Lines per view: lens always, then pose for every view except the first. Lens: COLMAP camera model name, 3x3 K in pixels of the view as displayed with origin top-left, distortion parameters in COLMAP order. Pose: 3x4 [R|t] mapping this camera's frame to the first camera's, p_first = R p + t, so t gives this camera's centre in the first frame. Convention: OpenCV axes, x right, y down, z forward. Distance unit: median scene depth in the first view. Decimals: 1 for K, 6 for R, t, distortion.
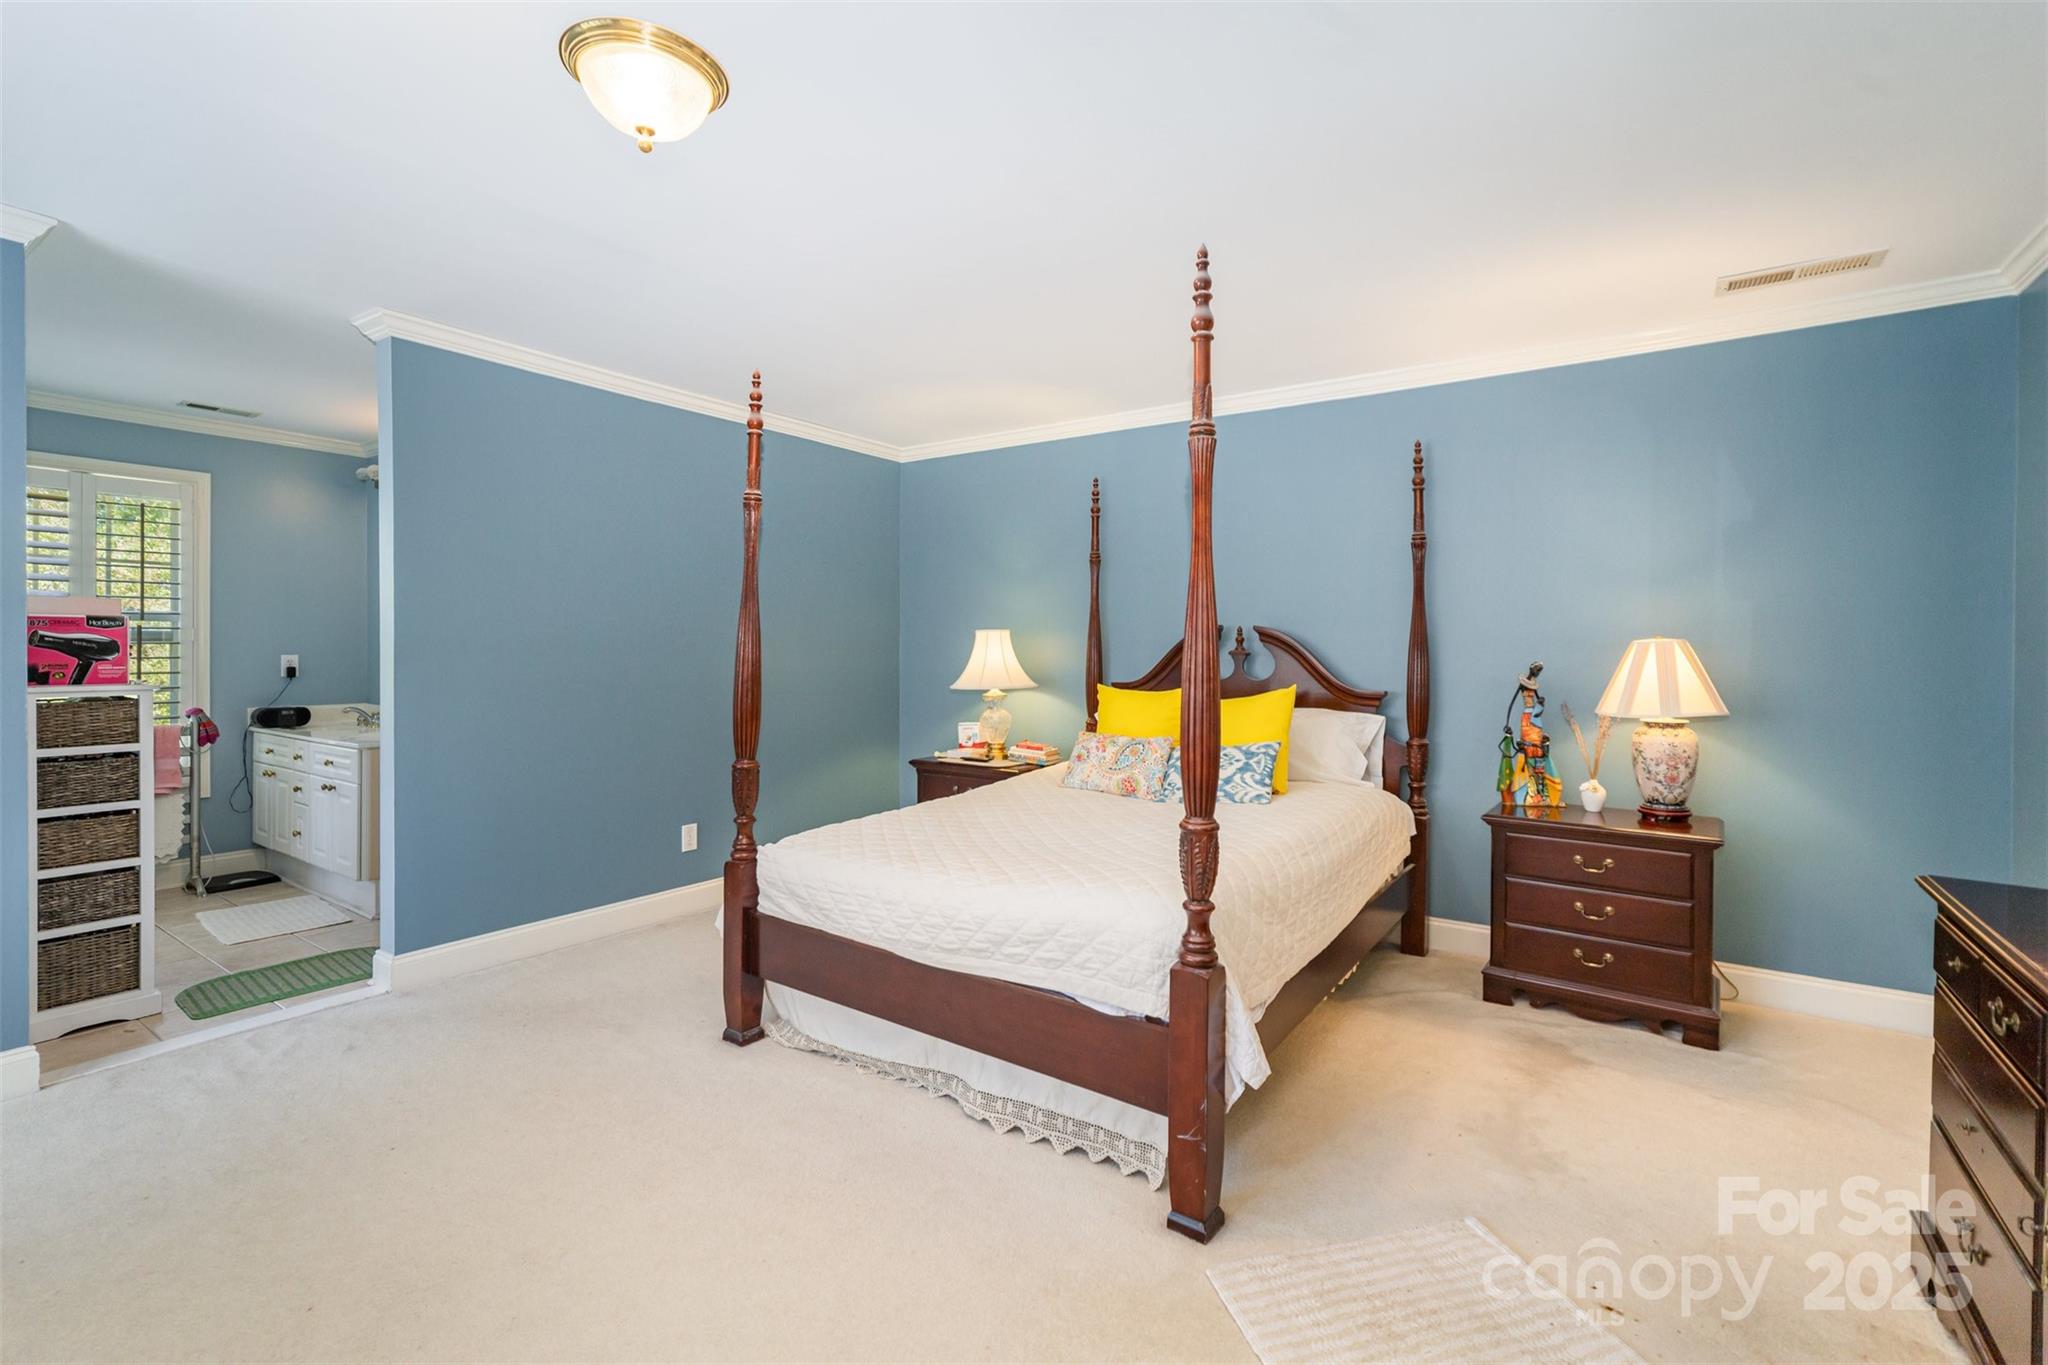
lens RADIAL K [[906.1, 0, 1033.5], [0, 906.1, 647.6], [0, 0, 1]] dist [-0.000950, 0.000110]
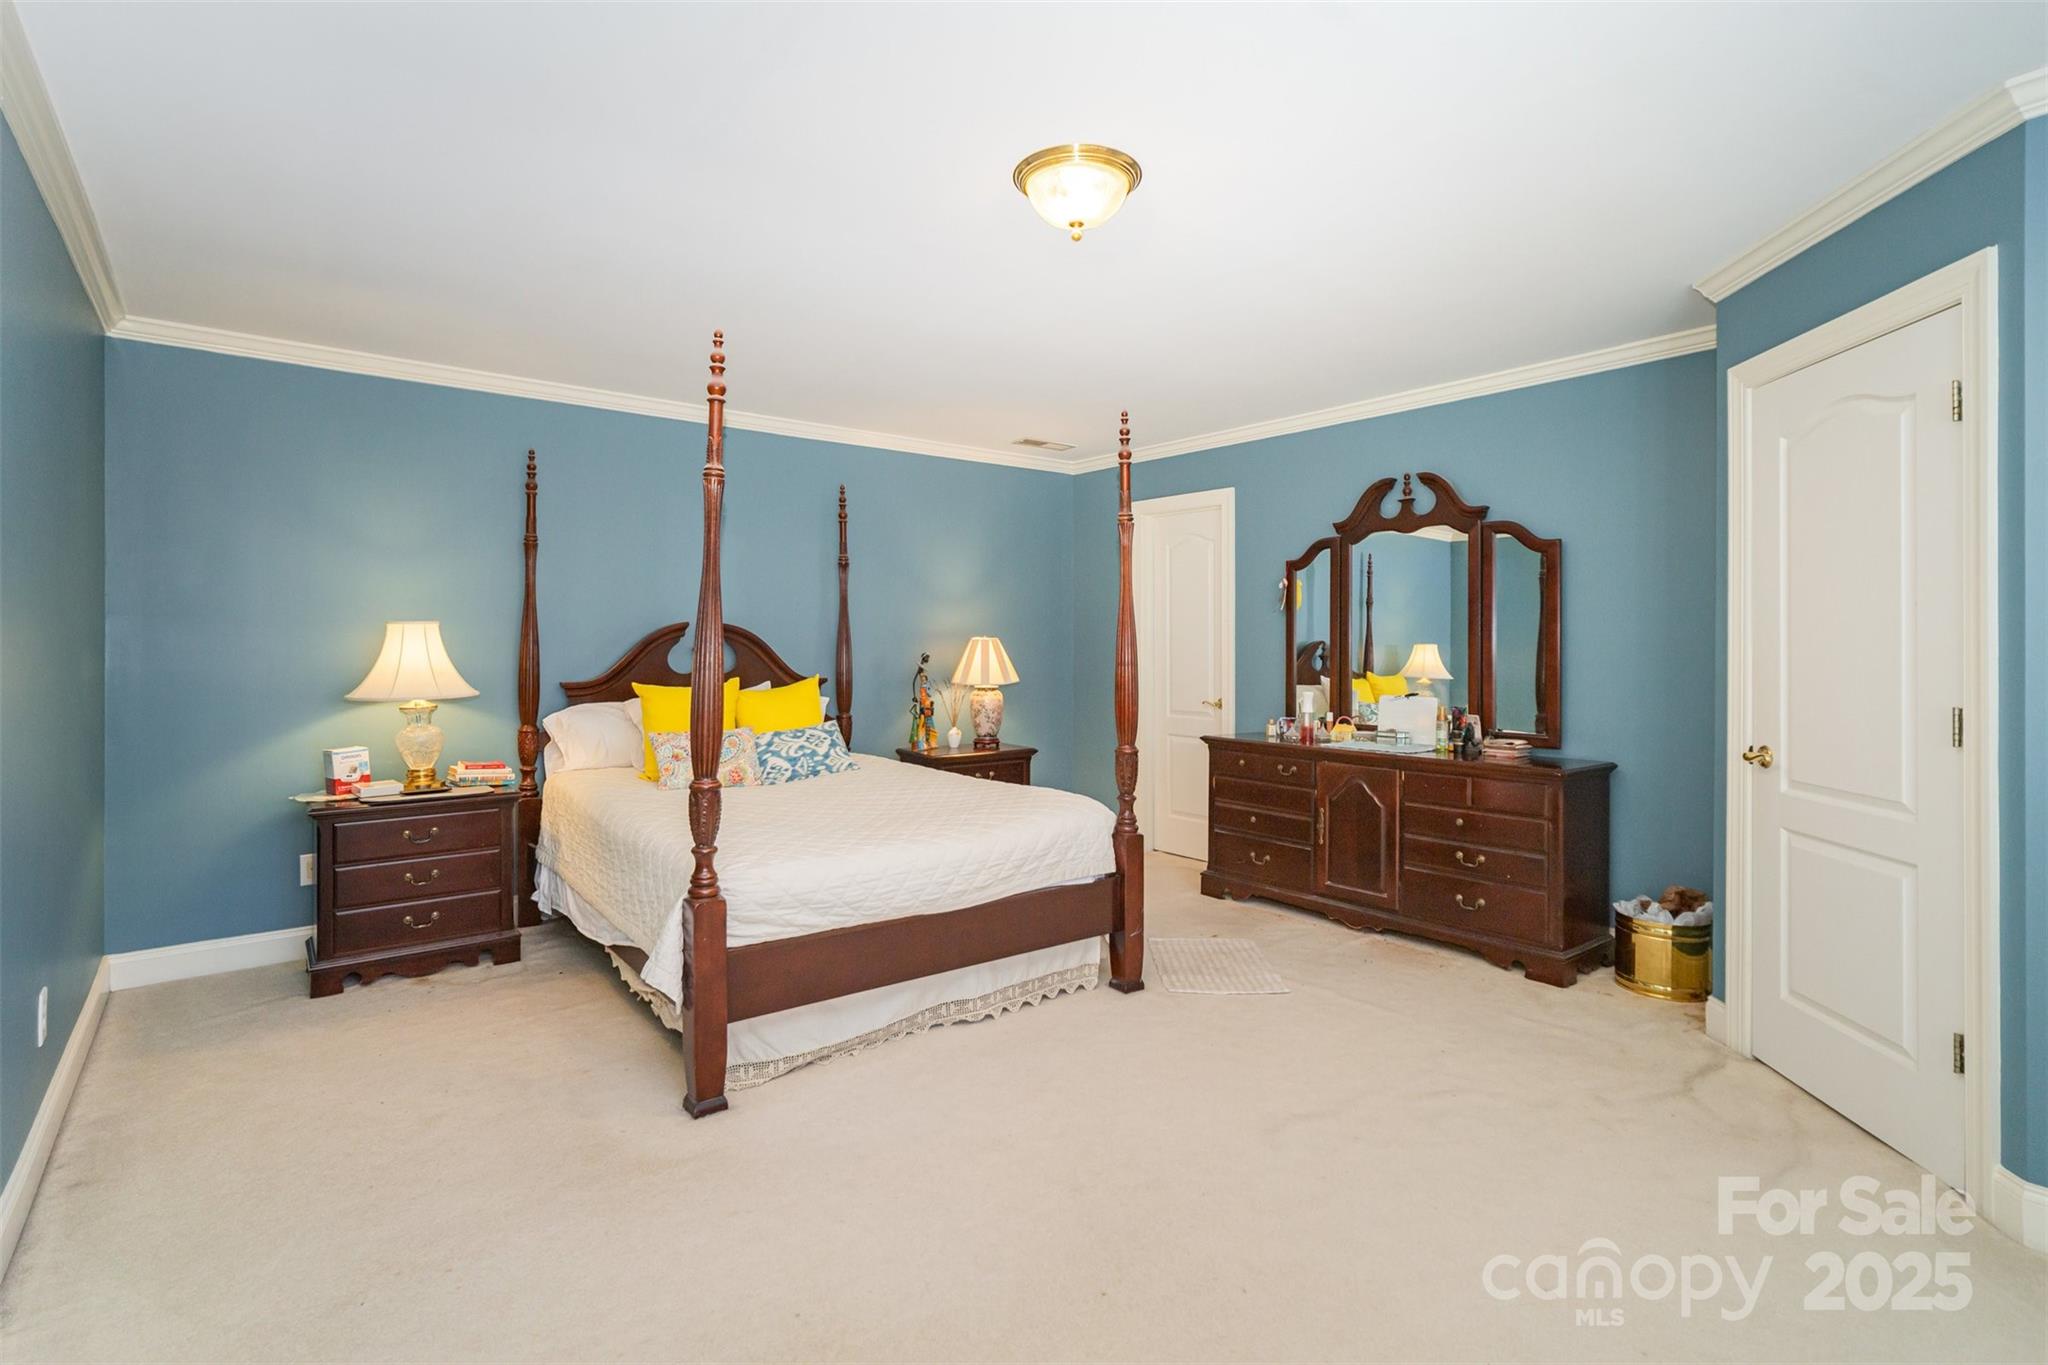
lens RADIAL K [[969.8, 0, 1016.9], [0, 969.8, 642.4], [0, 0, 1]] dist [-0.000250, -0.000050]
pose [[0.301175, -0.003214, 0.953564, -1.014511], [0.002878, 0.999993, 0.002462, -0.005480], [-0.953565, 0.002003, 0.301182, 0.414685]]
